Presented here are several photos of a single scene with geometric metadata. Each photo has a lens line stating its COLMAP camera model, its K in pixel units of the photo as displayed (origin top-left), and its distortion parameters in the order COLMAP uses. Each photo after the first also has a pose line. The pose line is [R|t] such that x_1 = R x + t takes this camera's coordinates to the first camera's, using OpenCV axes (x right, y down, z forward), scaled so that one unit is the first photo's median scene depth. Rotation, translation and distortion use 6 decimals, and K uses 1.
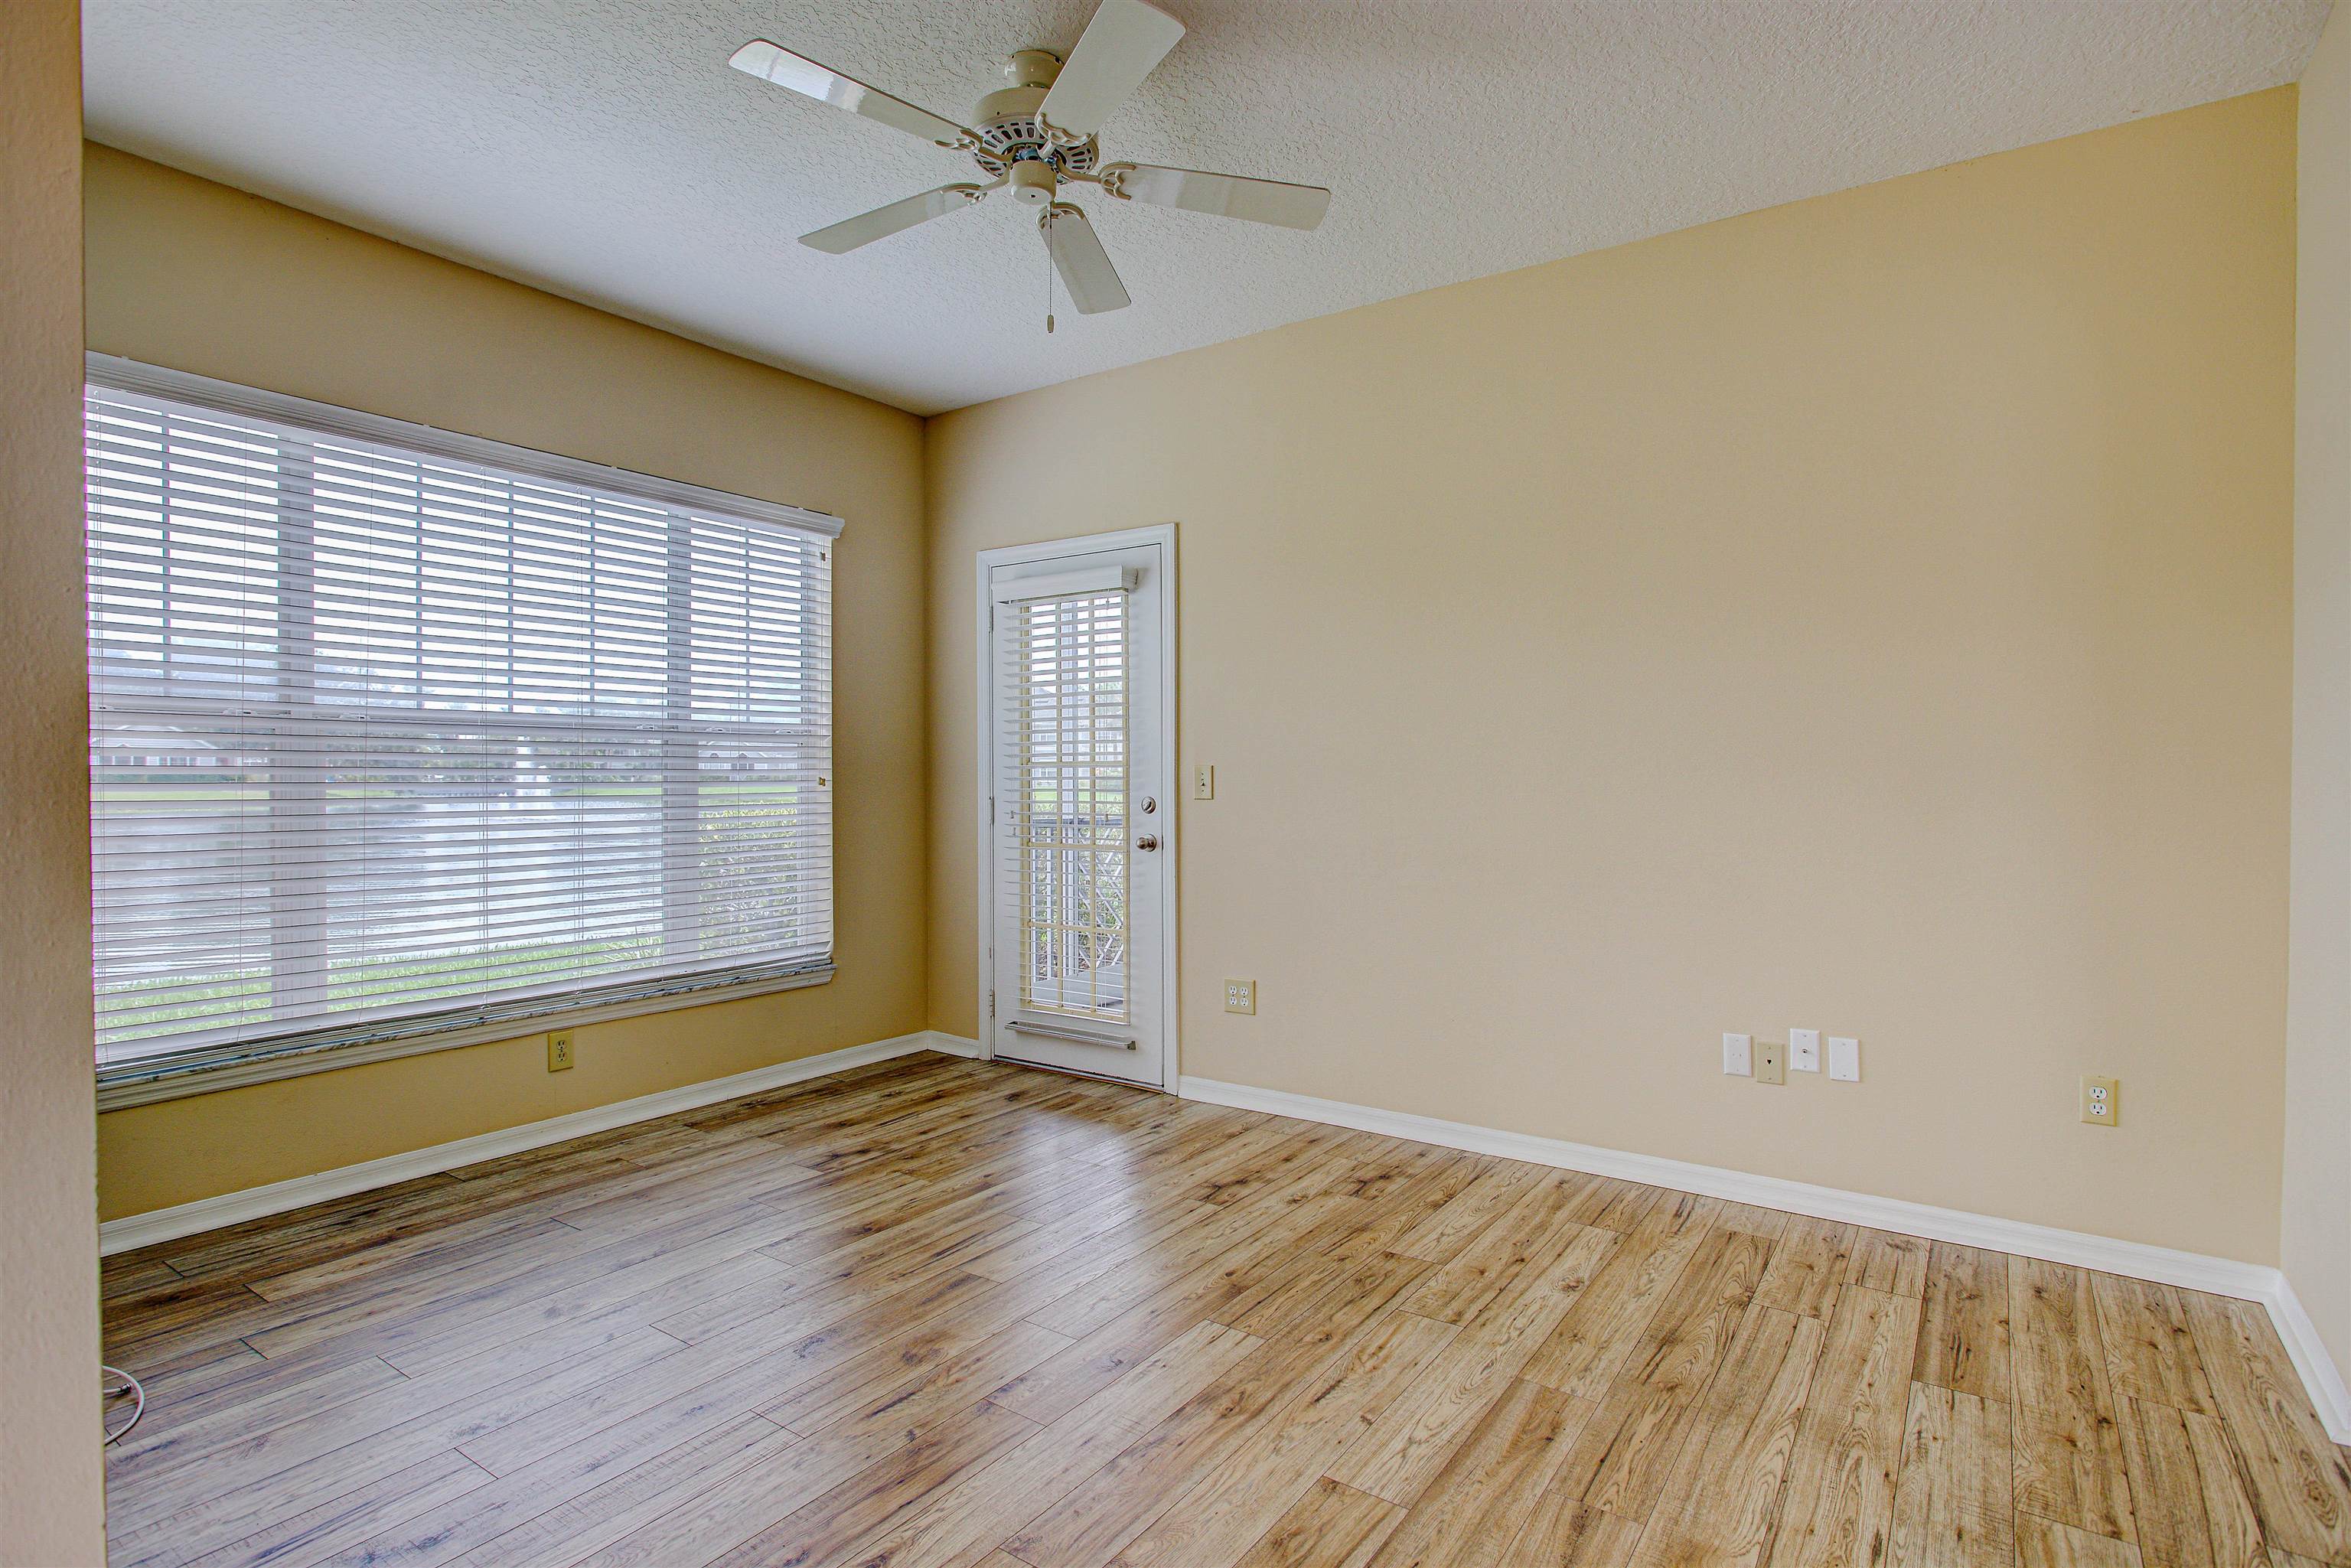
lens RADIAL K [[1179.8, 0, 1167.9], [0, 1179.8, 784.9], [0, 0, 1]] dist [-0.021959, 0.010372]
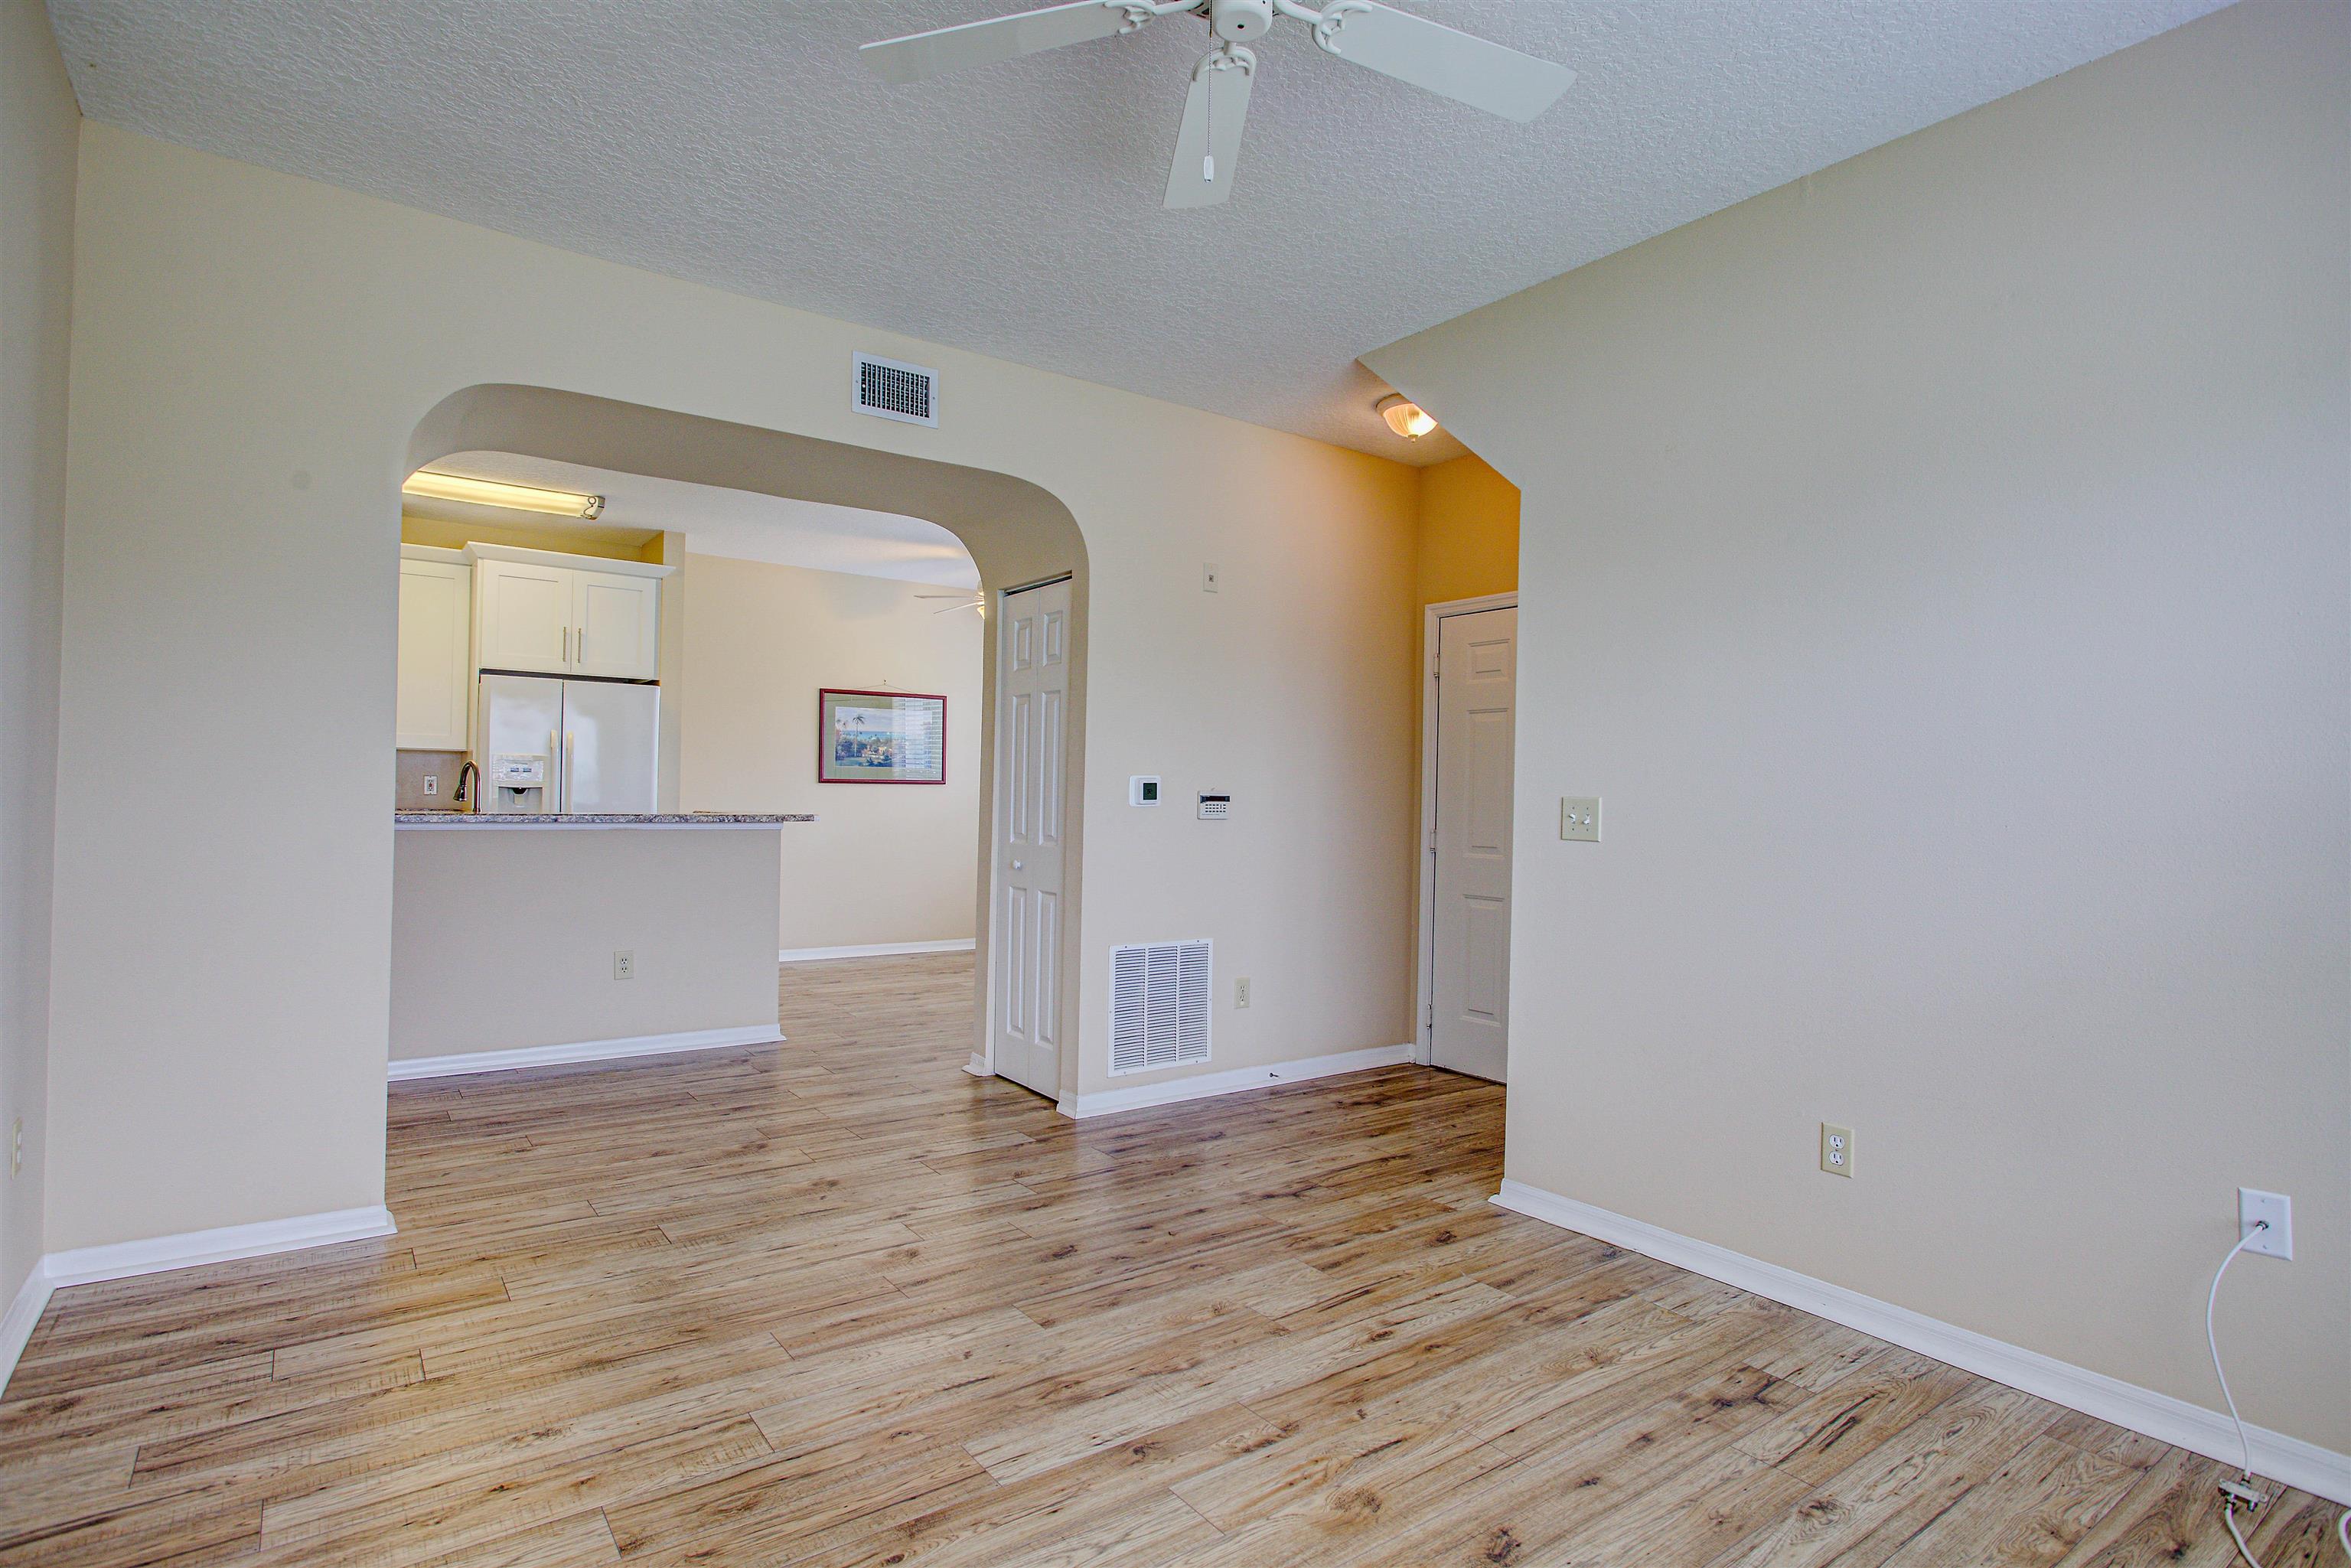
lens RADIAL K [[1179.8, 0, 1167.9], [0, 1179.8, 784.9], [0, 0, 1]] dist [-0.021959, 0.010372]
pose [[-0.945862, -0.019835, 0.323962, -0.248835], [-0.020624, 0.999787, 0.000998, -0.015111], [-0.323913, -0.005737, -0.946070, 1.332356]]
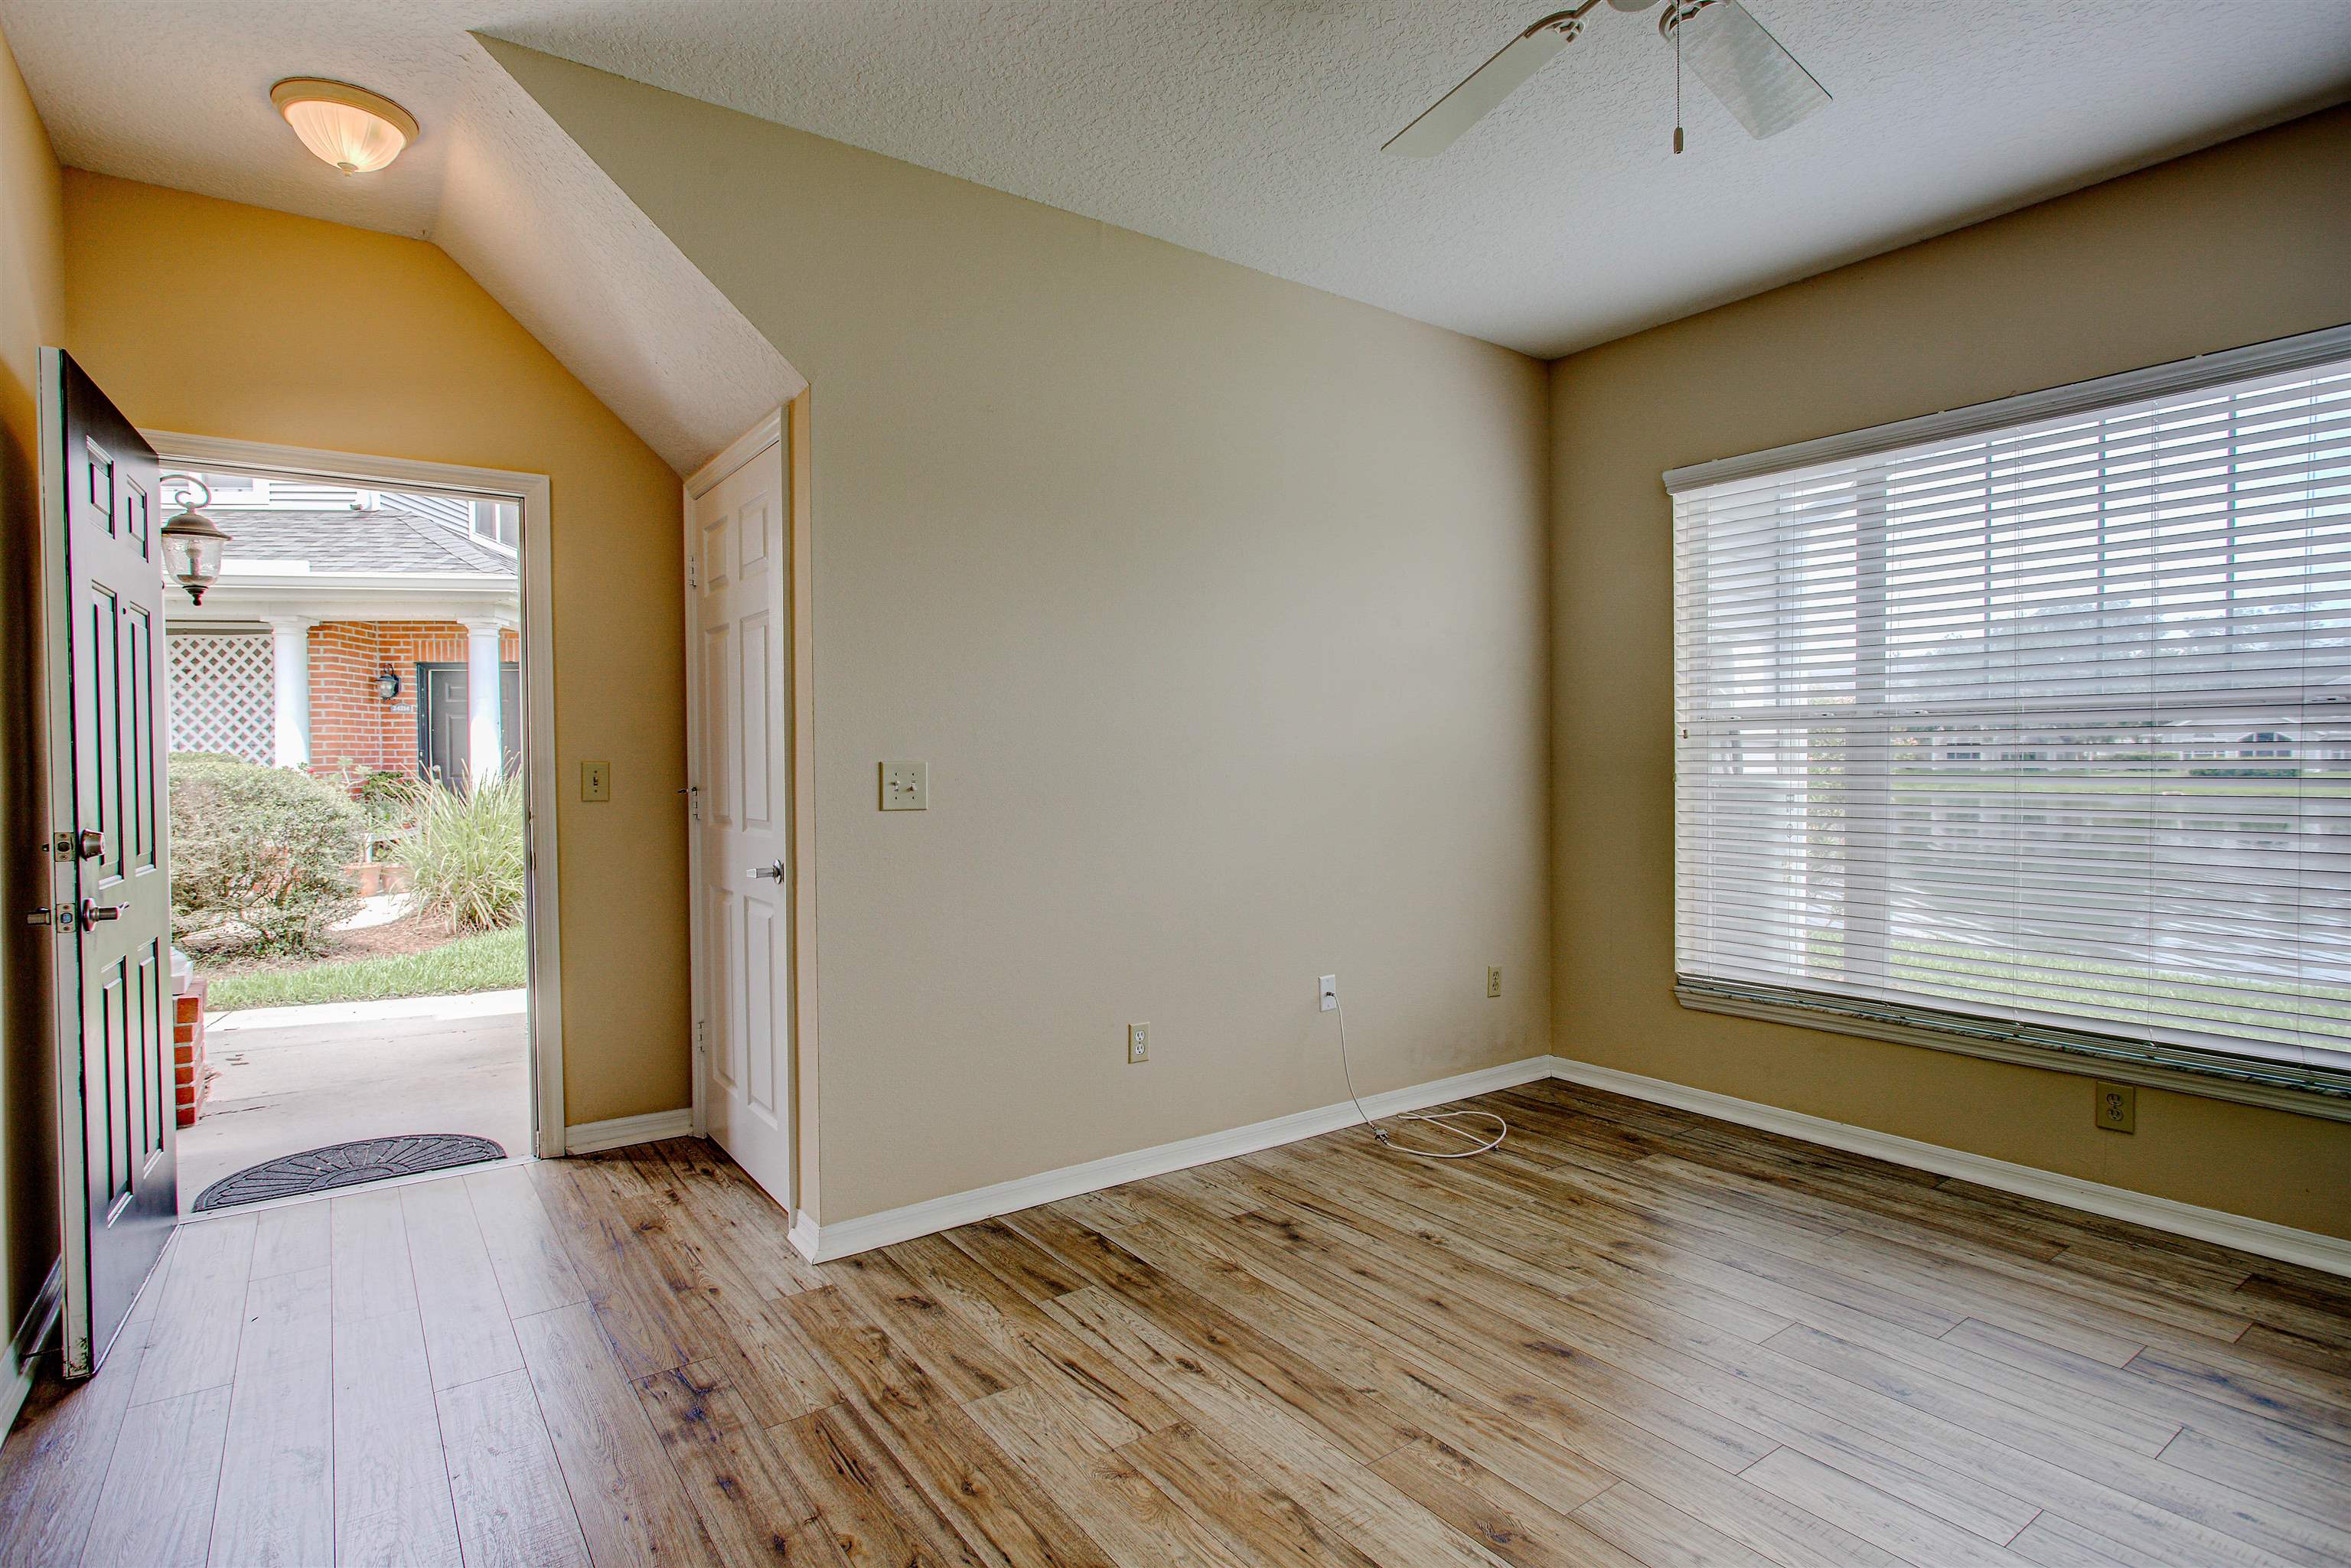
lens RADIAL K [[1179.8, 0, 1167.9], [0, 1179.8, 784.9], [0, 0, 1]] dist [-0.021959, 0.010372]
pose [[-0.330022, 0.016344, -0.943832, 0.537280], [-0.004090, 0.999816, 0.018743, -0.010792], [0.943964, 0.010046, -0.329894, 0.750992]]
